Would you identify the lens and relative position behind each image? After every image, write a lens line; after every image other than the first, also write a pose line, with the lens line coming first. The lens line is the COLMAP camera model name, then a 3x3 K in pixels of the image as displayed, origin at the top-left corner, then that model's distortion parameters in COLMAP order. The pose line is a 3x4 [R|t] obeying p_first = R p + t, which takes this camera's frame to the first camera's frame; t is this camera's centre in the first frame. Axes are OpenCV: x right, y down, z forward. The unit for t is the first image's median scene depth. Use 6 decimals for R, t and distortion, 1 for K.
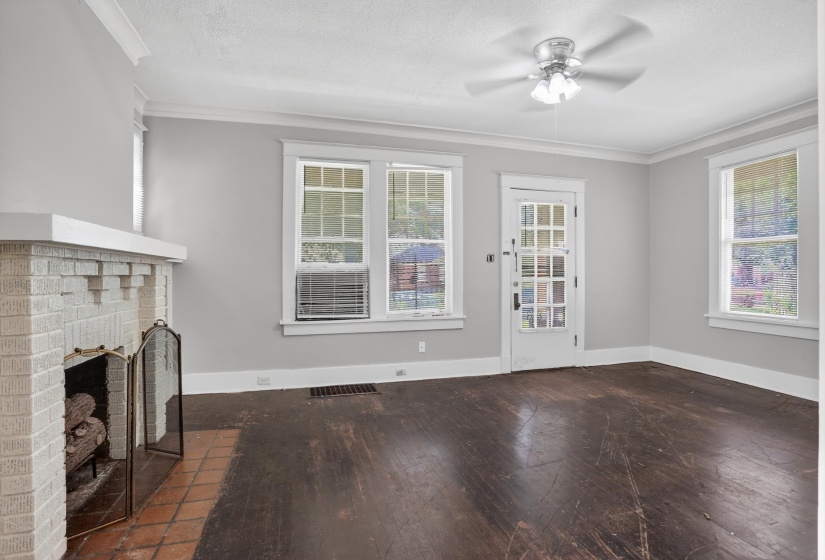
lens RADIAL K [[399.8, 0, 411.1], [0, 399.8, 275.3], [0, 0, 1]] dist [-0.066028, 0.020205]
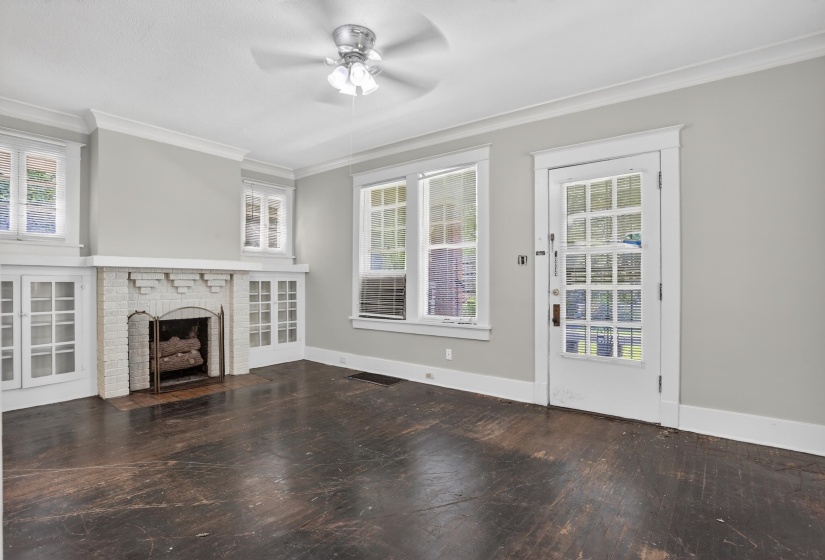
lens RADIAL K [[399.8, 0, 419.7], [0, 399.8, 285.1], [0, 0, 1]] dist [-0.066028, 0.020205]
pose [[0.609972, 0.008729, -0.792375, 0.784813], [-0.005122, 0.999962, 0.007073, 0.003925], [0.792407, -0.000255, 0.609993, 0.361249]]
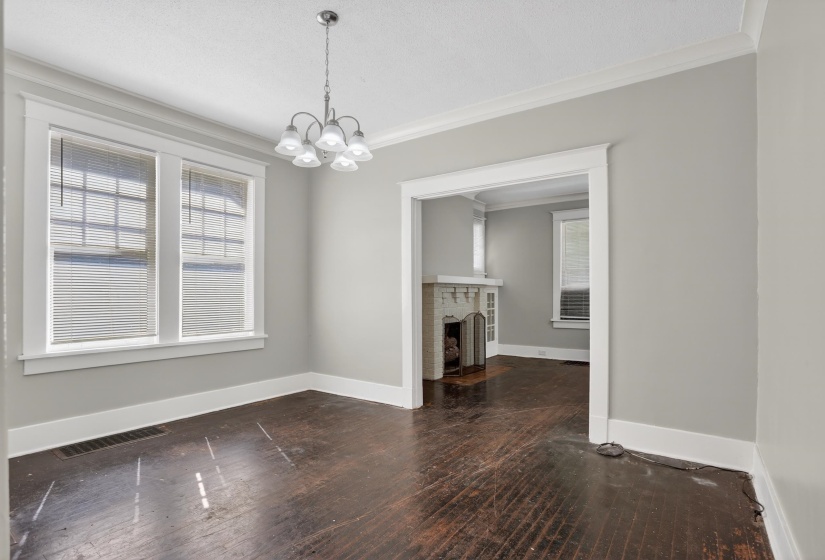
lens RADIAL K [[399.8, 0, 425.0], [0, 399.8, 297.1], [0, 0, 1]] dist [-0.066028, 0.020205]
pose [[0.632595, 0.007222, -0.774449, 0.606687], [0.003434, 0.999921, 0.012129, -0.000709], [0.774475, -0.010333, 0.632520, -0.468137]]
